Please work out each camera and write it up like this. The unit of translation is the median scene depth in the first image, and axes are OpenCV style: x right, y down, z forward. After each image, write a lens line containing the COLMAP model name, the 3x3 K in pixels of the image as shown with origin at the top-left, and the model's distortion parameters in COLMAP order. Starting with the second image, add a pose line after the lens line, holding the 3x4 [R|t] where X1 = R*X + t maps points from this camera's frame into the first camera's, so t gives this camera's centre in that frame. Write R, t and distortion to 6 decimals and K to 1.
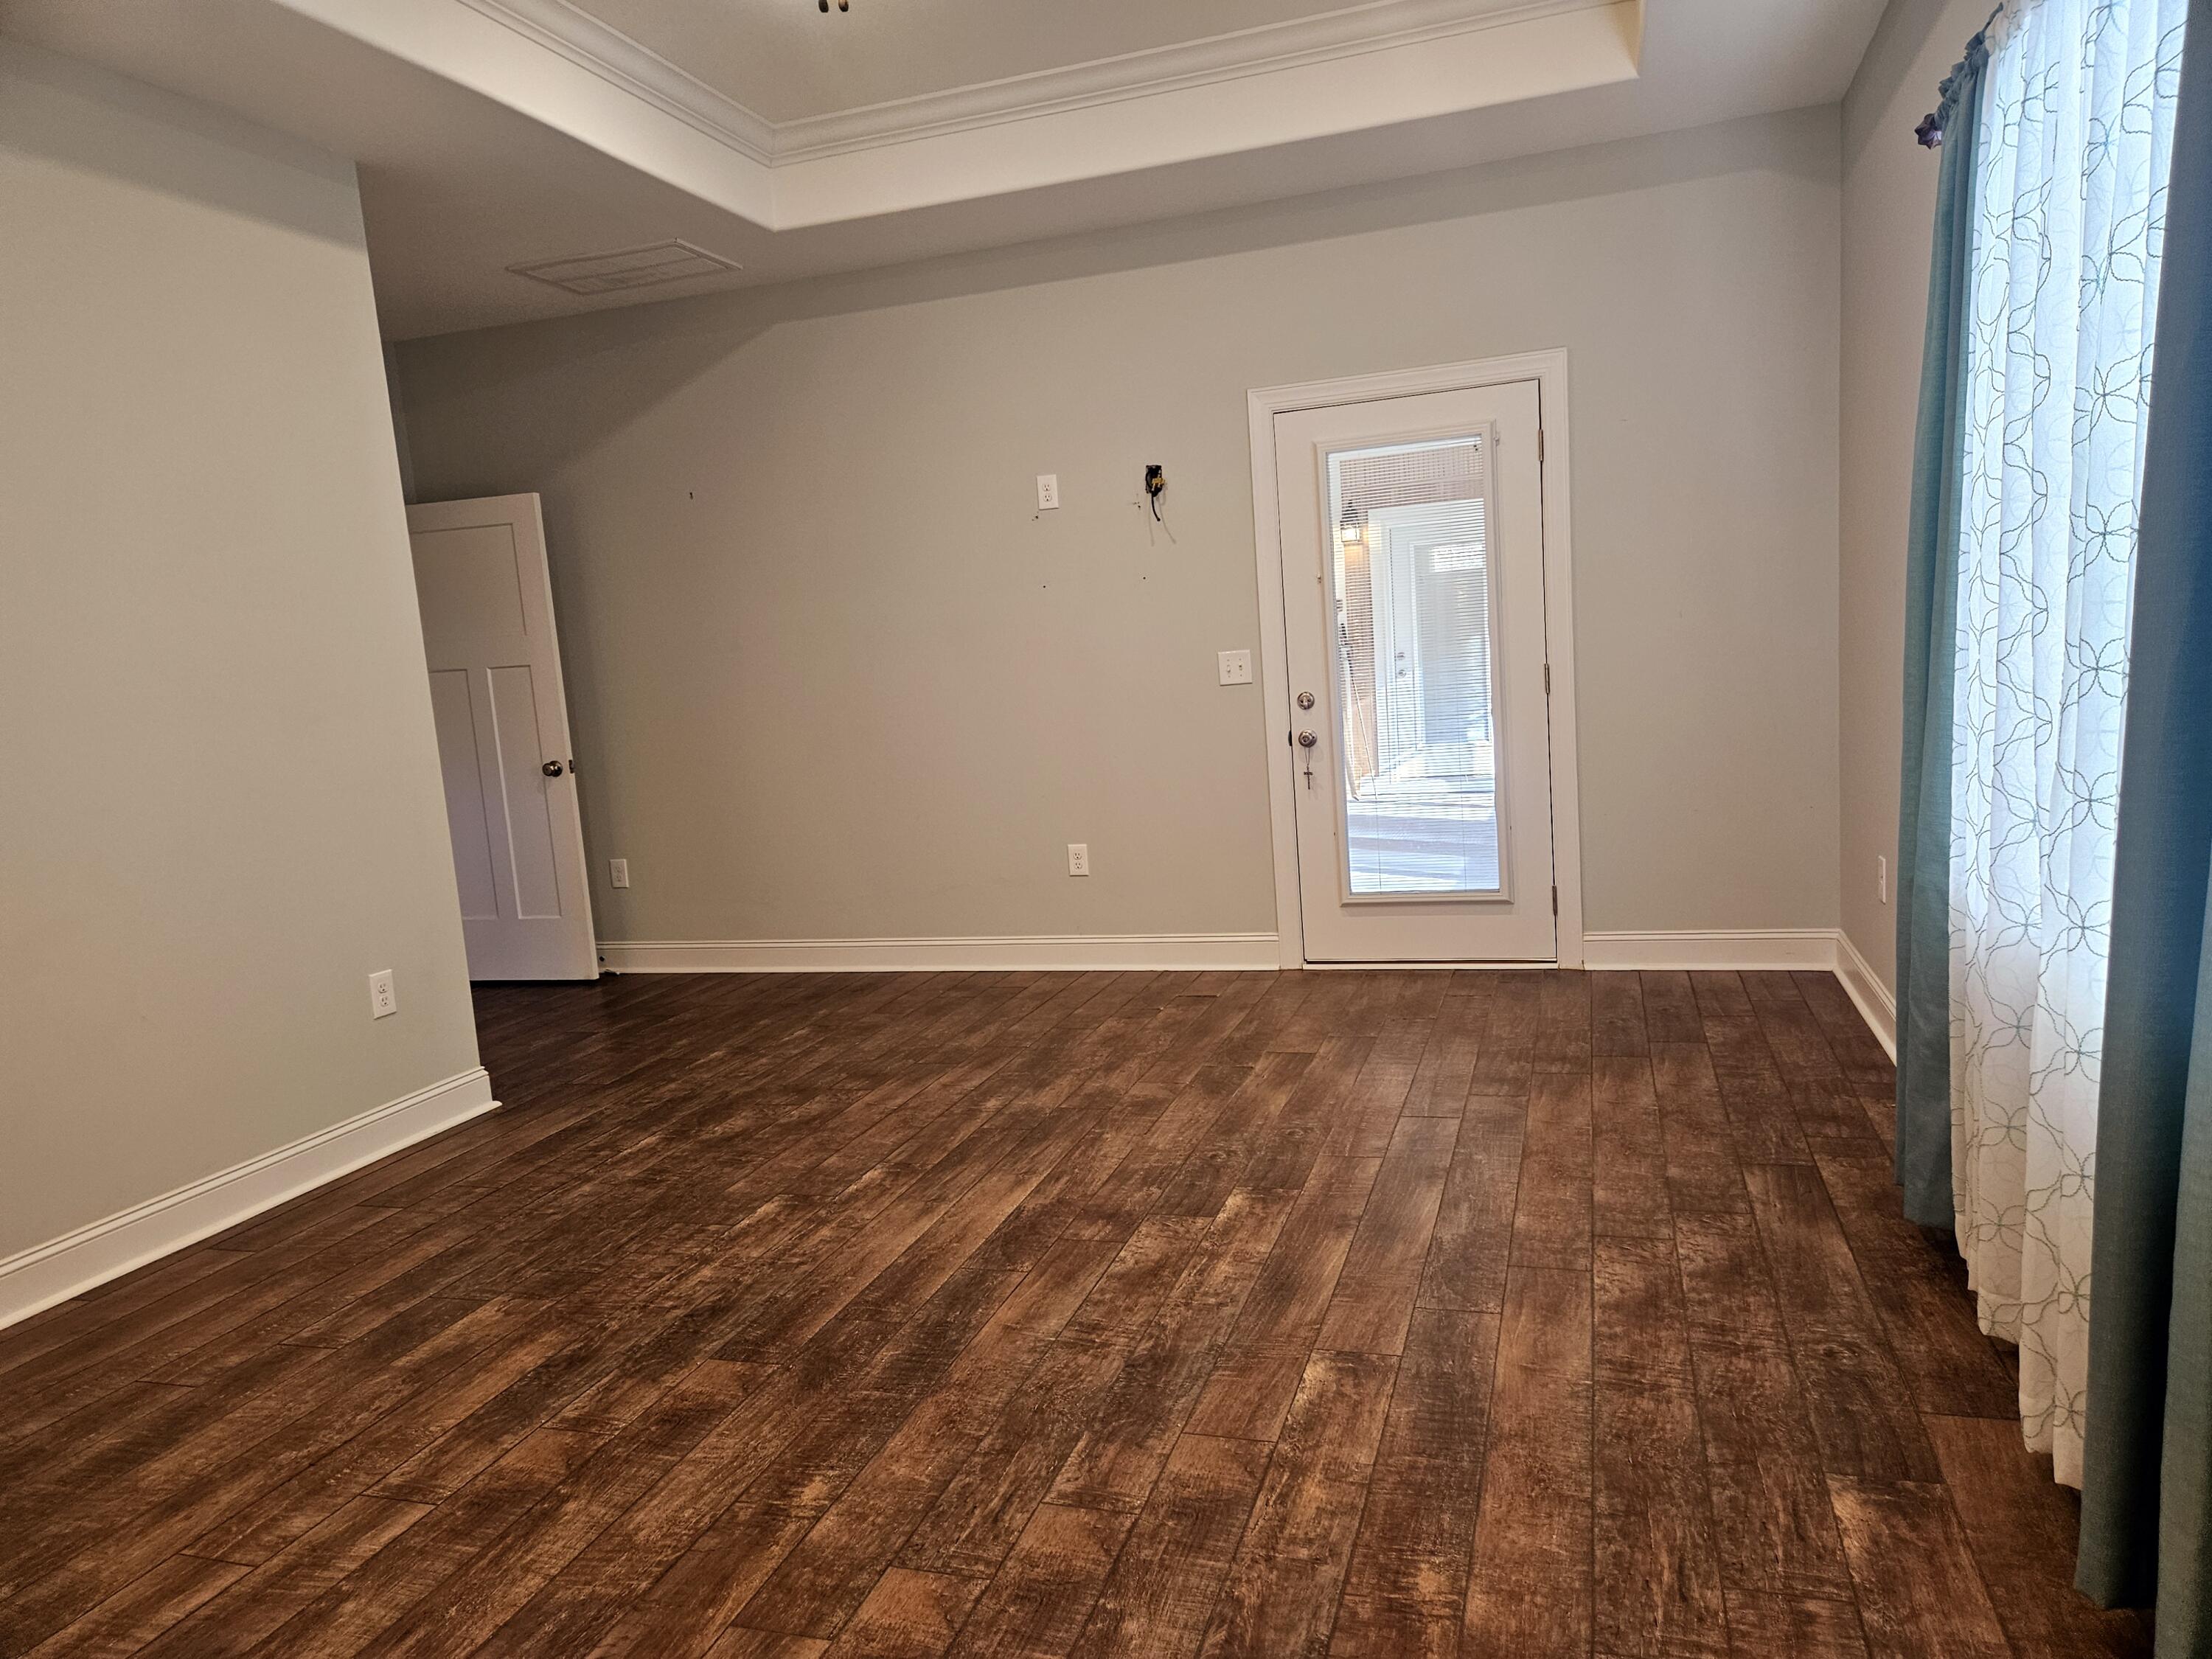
lens RADIAL K [[1481.3, 0, 1106.4], [0, 1481.3, 841.8], [0, 0, 1]] dist [0.091717, -0.070224]
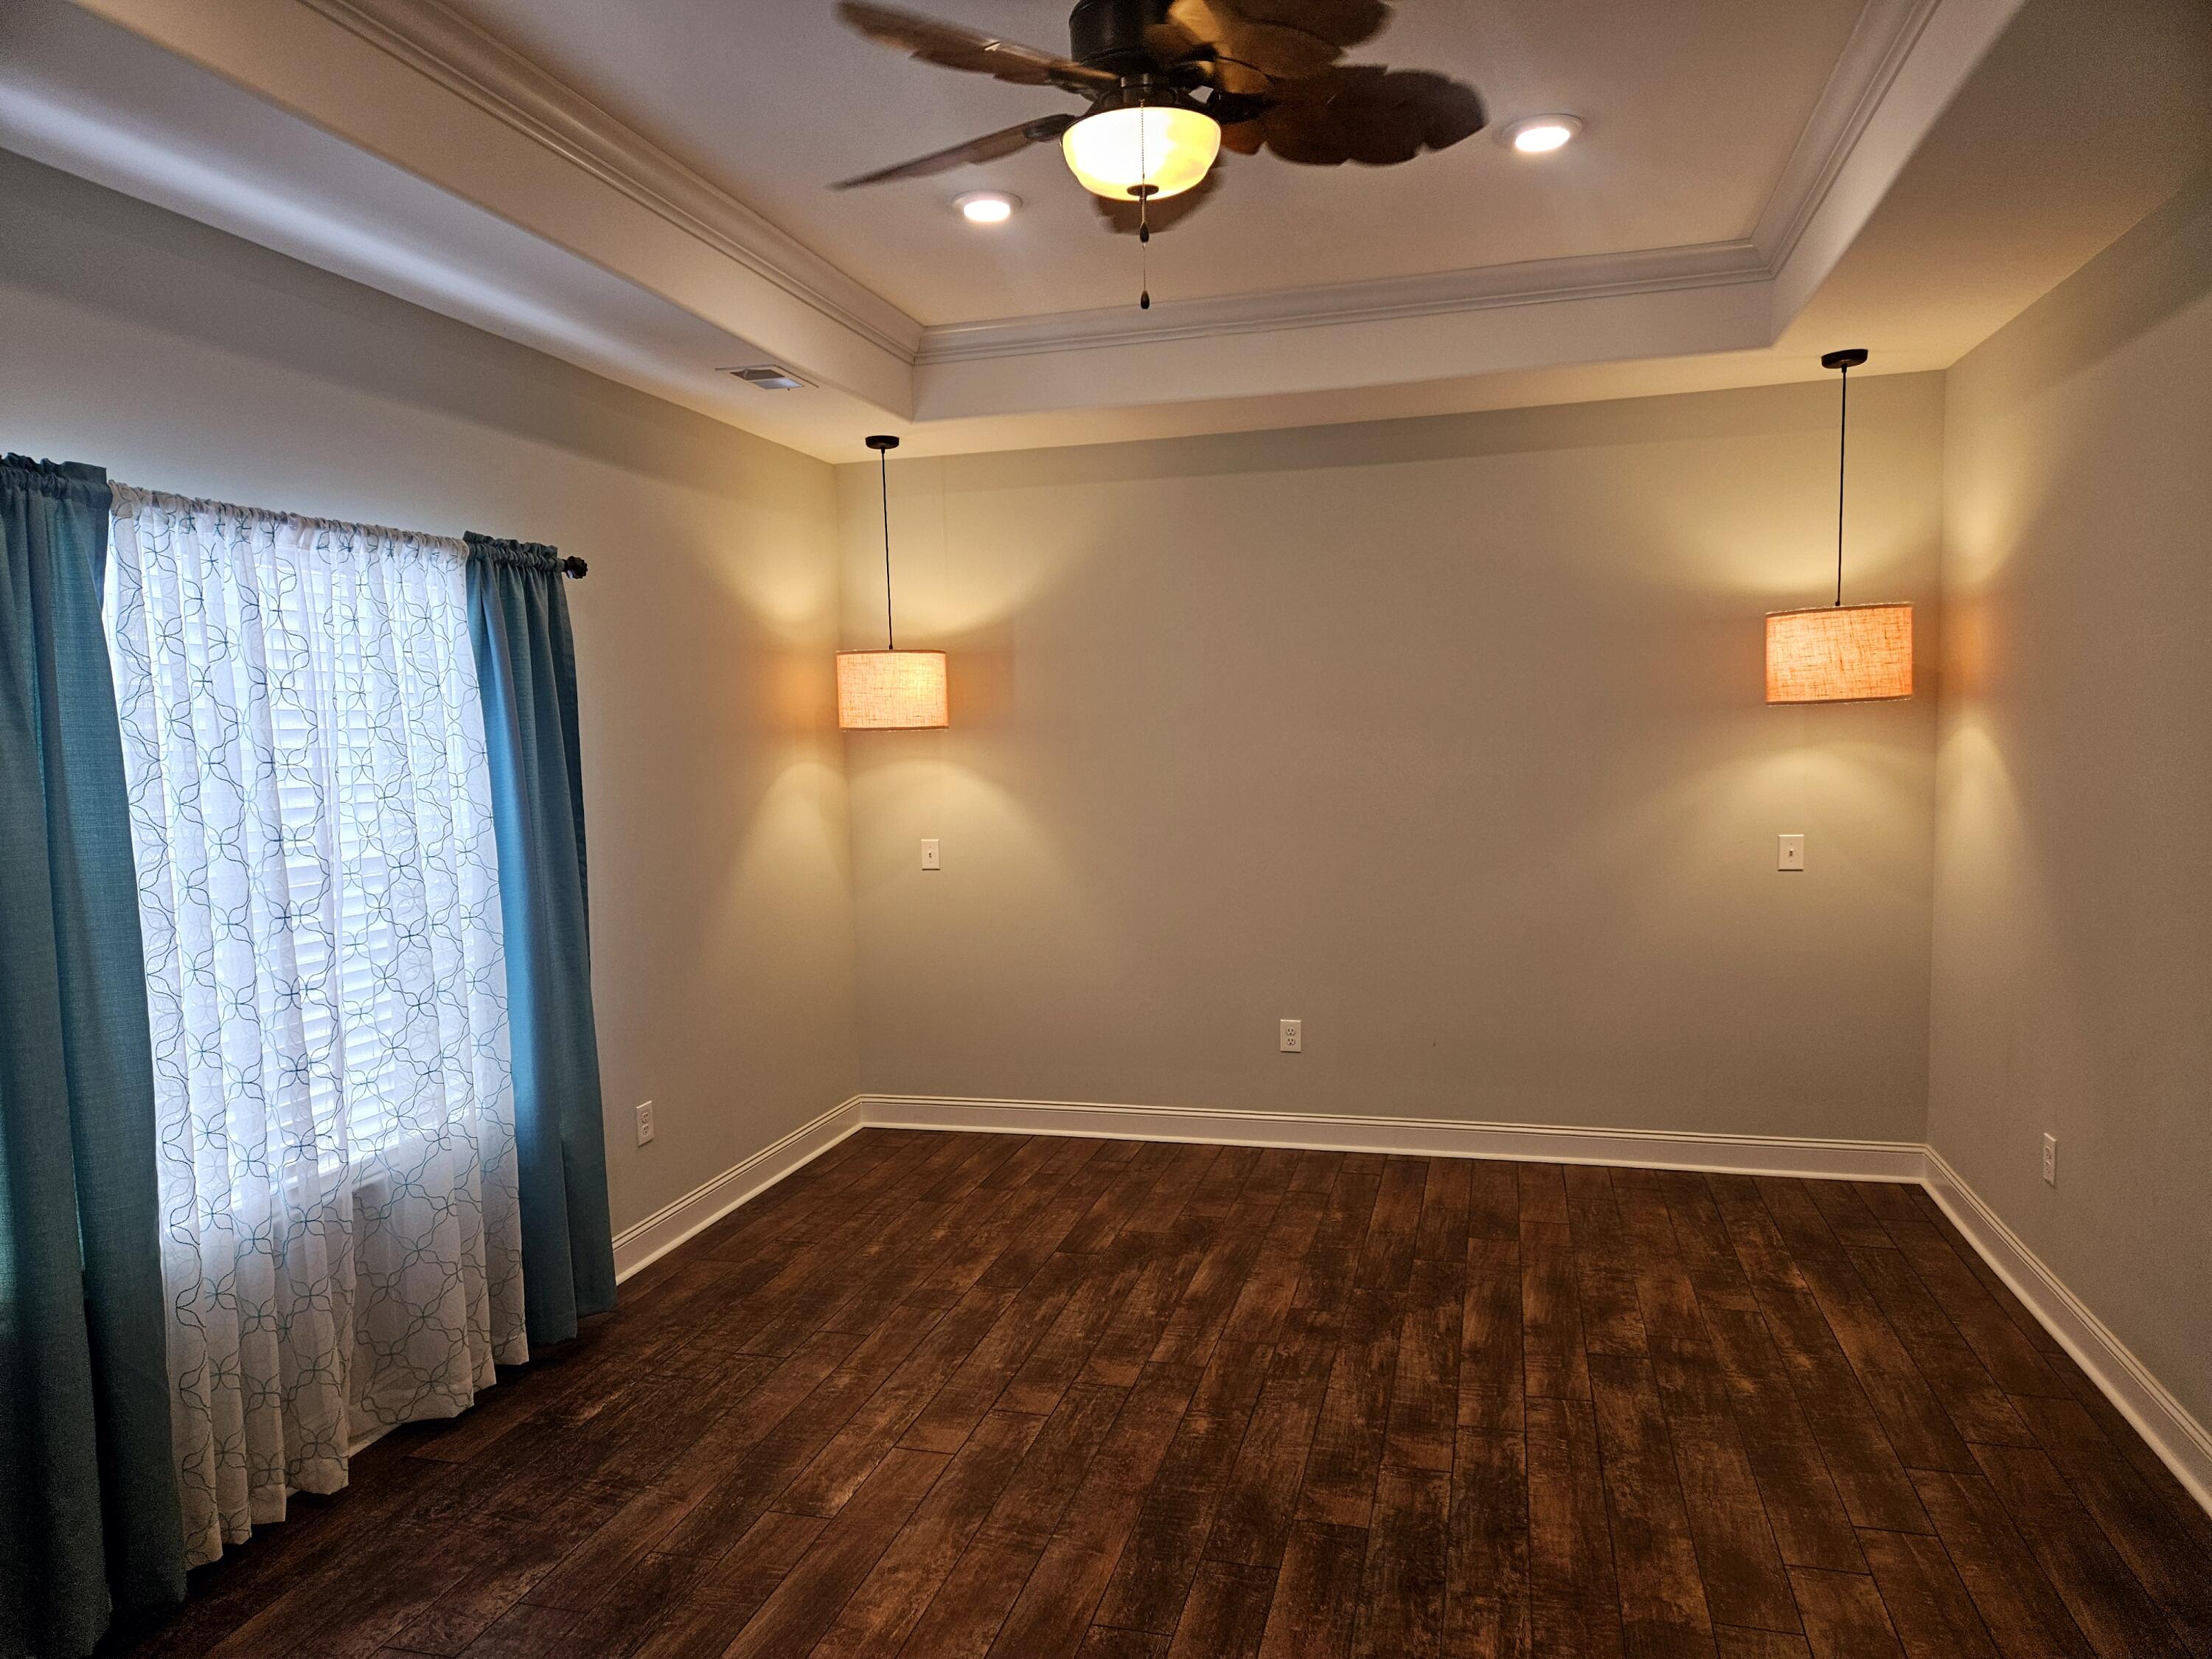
lens RADIAL K [[1472.6, 0, 1106.0], [0, 1472.6, 825.8], [0, 0, 1]] dist [0.083789, -0.065619]
pose [[-0.993881, 0.099864, -0.047209, -0.076067], [0.088724, 0.976309, 0.197354, -0.411214], [0.065799, 0.191958, -0.979195, 2.053098]]
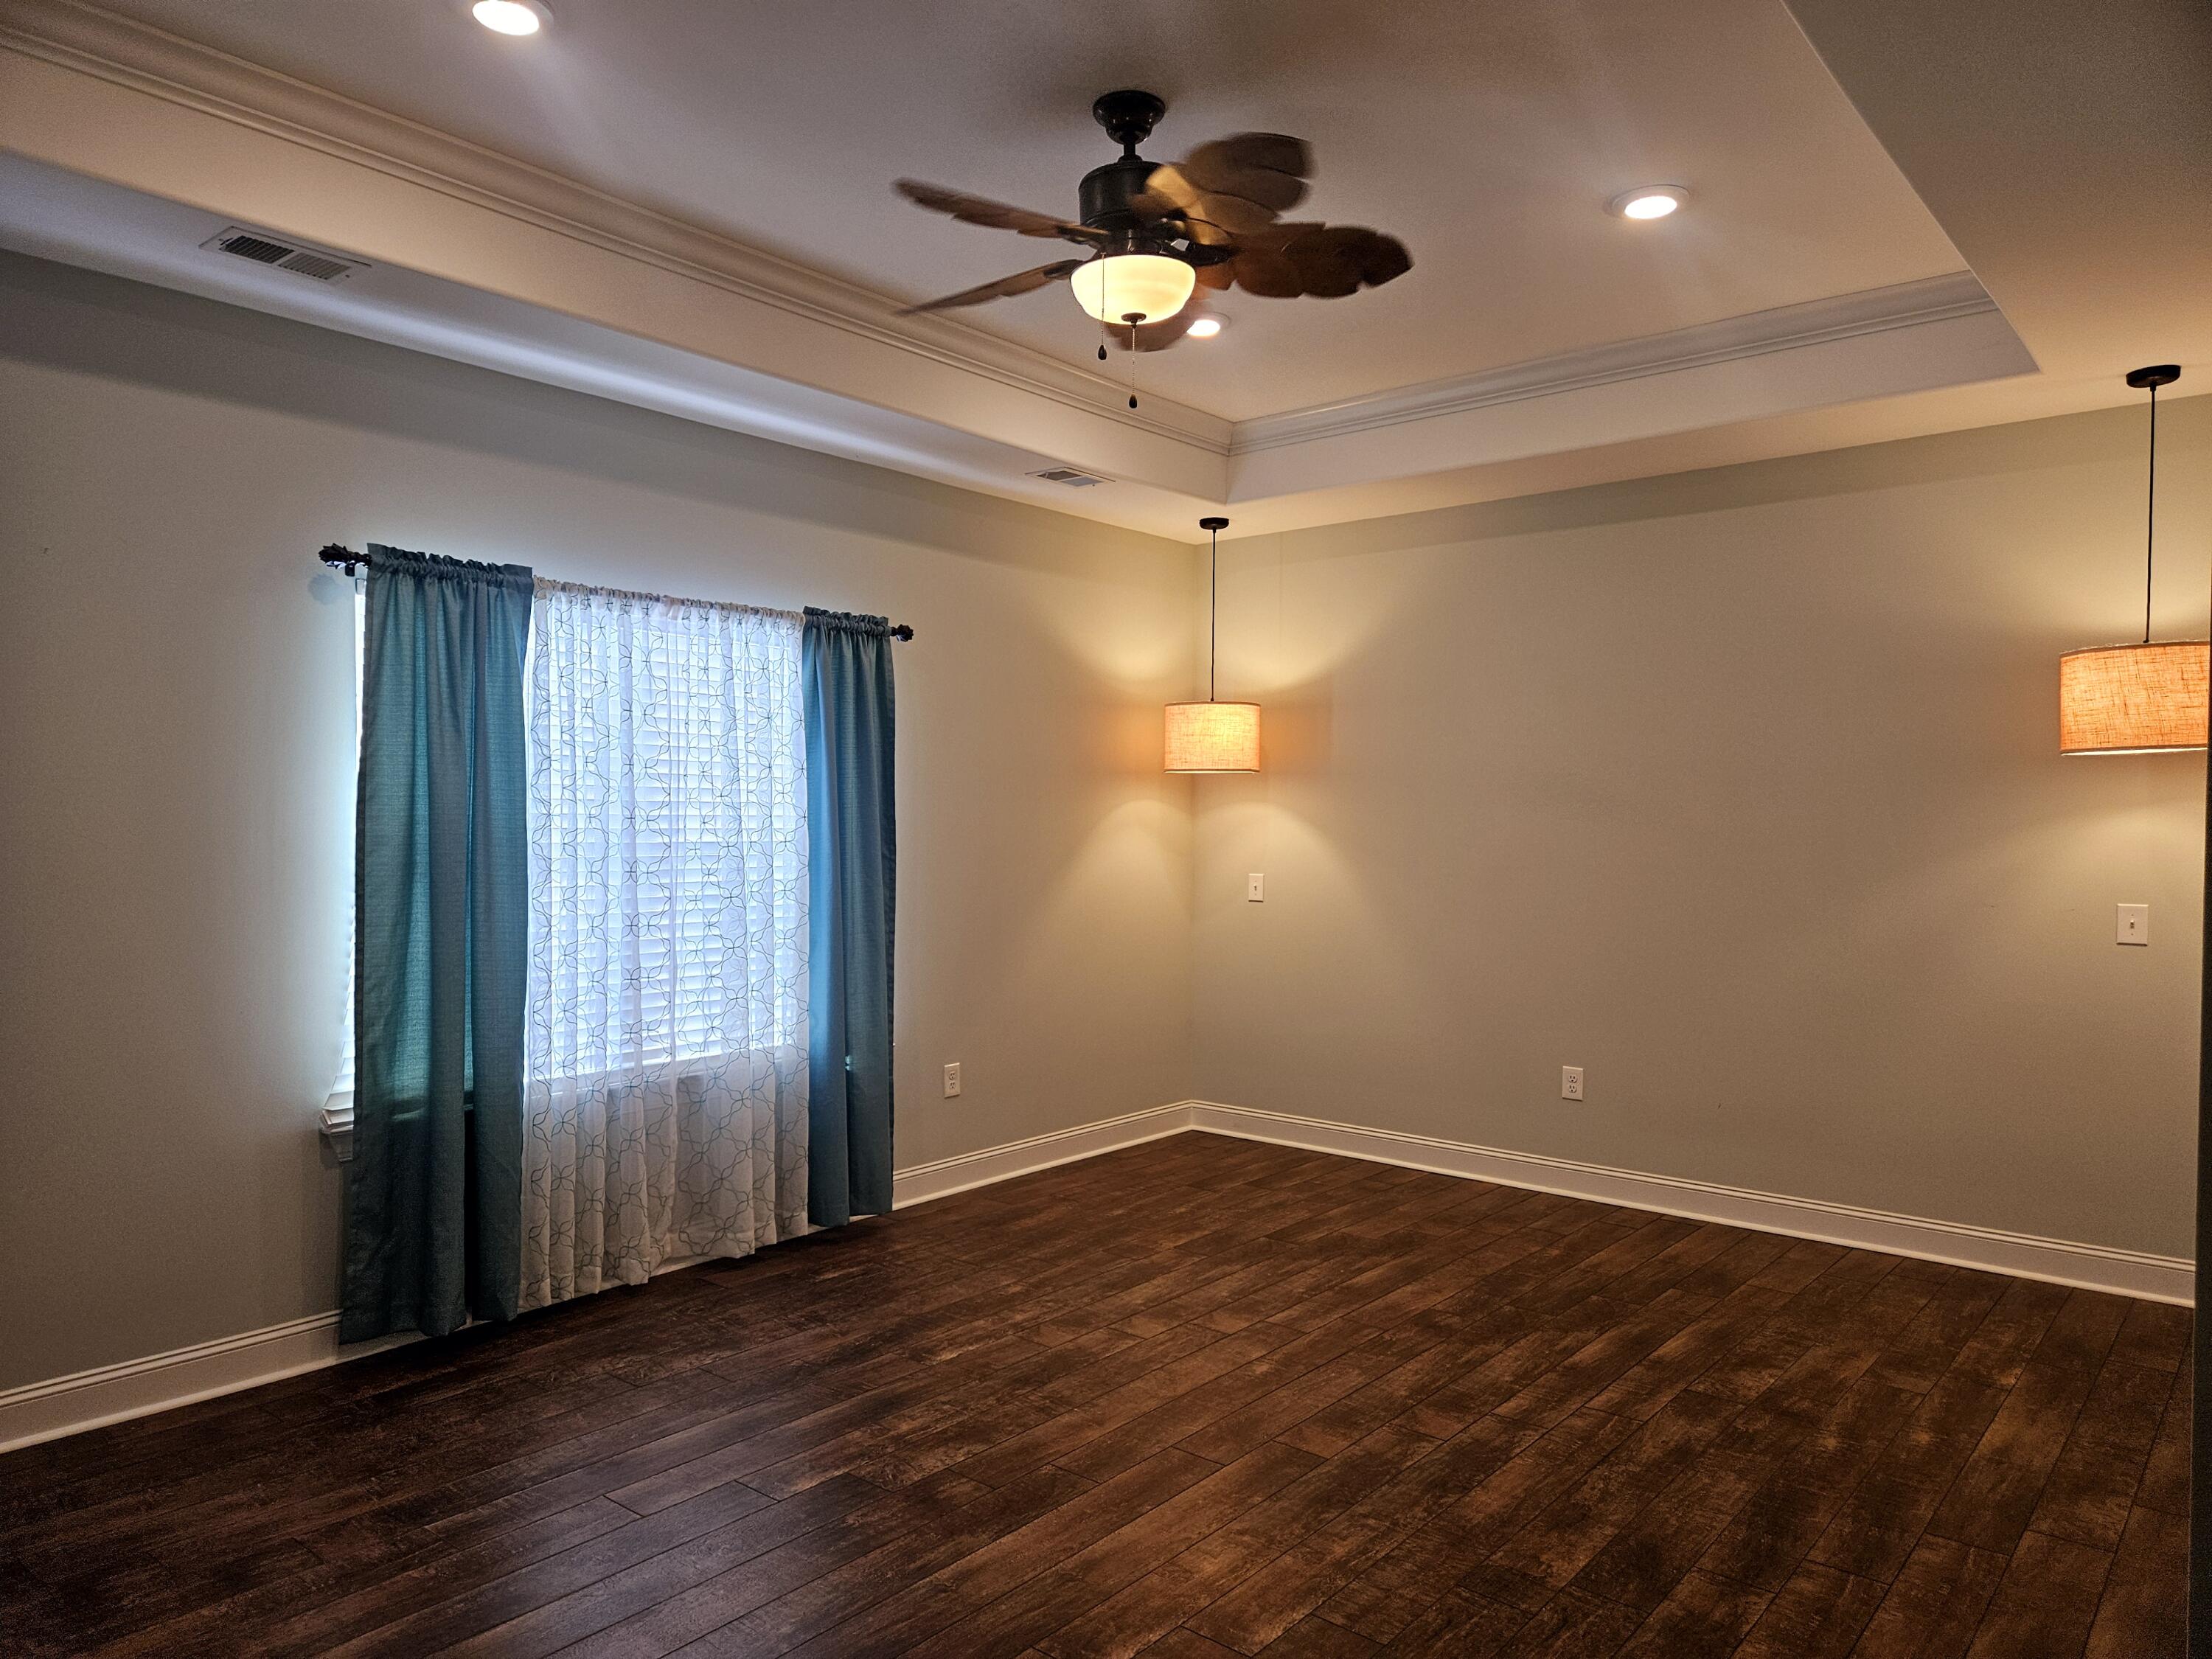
lens RADIAL K [[1472.6, 0, 1106.0], [0, 1472.6, 825.8], [0, 0, 1]] dist [0.083789, -0.065619]
pose [[-0.928307, 0.064675, 0.366146, -0.603736], [0.108094, 0.989166, 0.099334, -0.326151], [-0.355755, 0.131791, -0.925240, 2.228054]]
